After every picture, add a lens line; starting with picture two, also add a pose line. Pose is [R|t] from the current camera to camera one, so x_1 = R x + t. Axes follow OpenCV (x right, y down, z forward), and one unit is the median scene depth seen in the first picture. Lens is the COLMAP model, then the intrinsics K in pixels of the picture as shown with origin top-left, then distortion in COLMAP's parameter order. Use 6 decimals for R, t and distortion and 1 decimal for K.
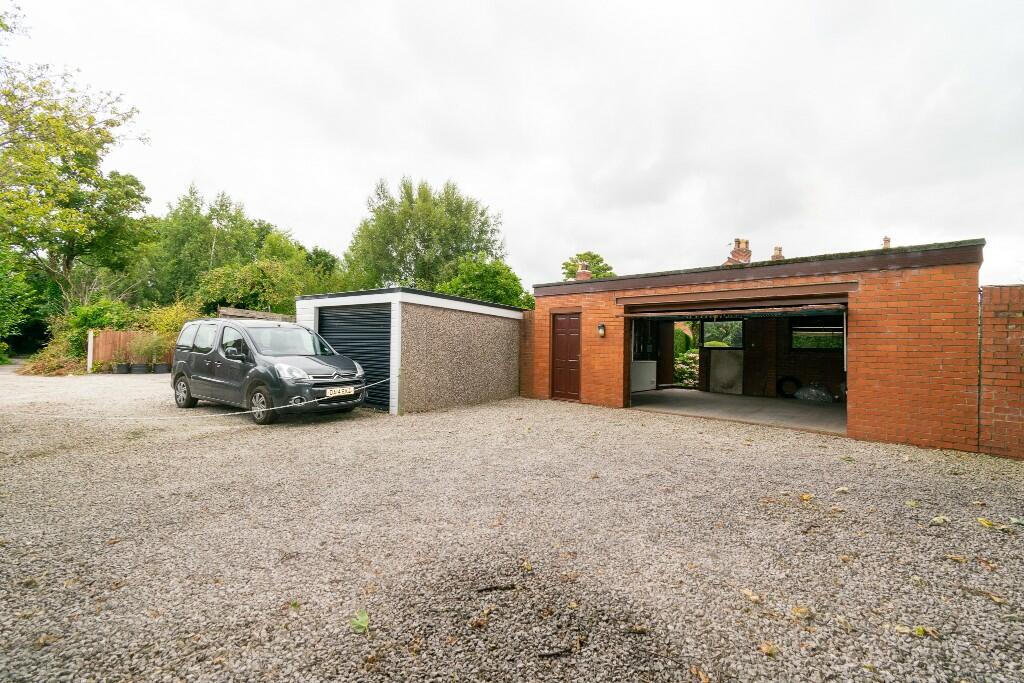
lens RADIAL K [[451.0, 0, 510.7], [0, 451.0, 334.9], [0, 0, 1]] dist [0.002458, 0.000014]
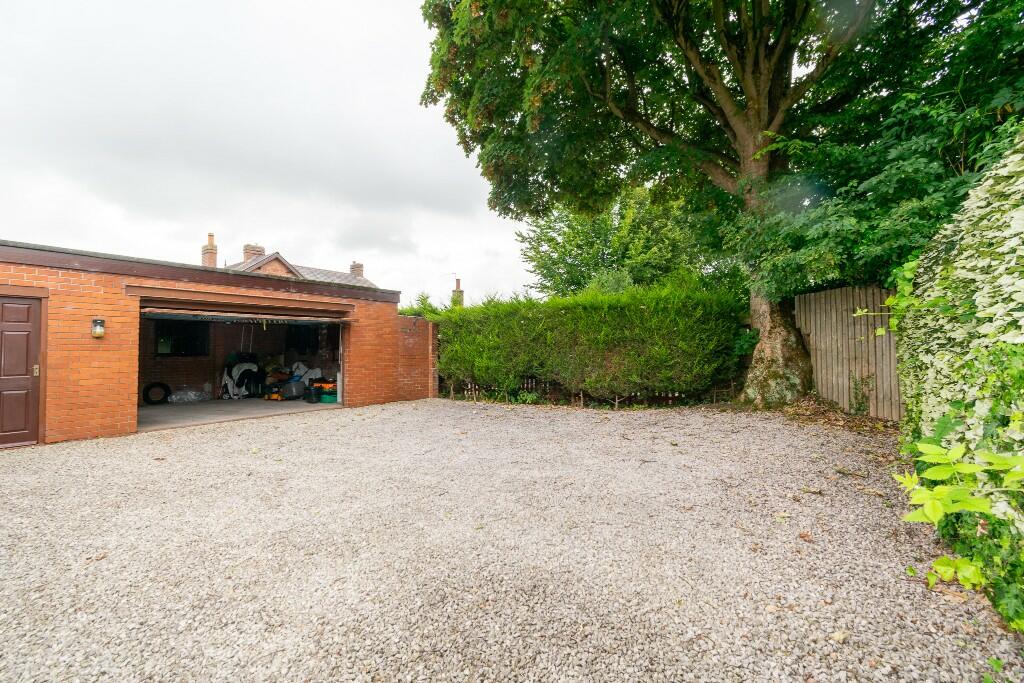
lens RADIAL K [[451.0, 0, 510.7], [0, 451.0, 334.9], [0, 0, 1]] dist [0.002458, 0.000014]
pose [[-0.117191, 0.028009, 0.992714, -0.579941], [-0.003810, 0.999582, -0.028652, 0.018520], [-0.993102, -0.007140, -0.117035, 0.464776]]
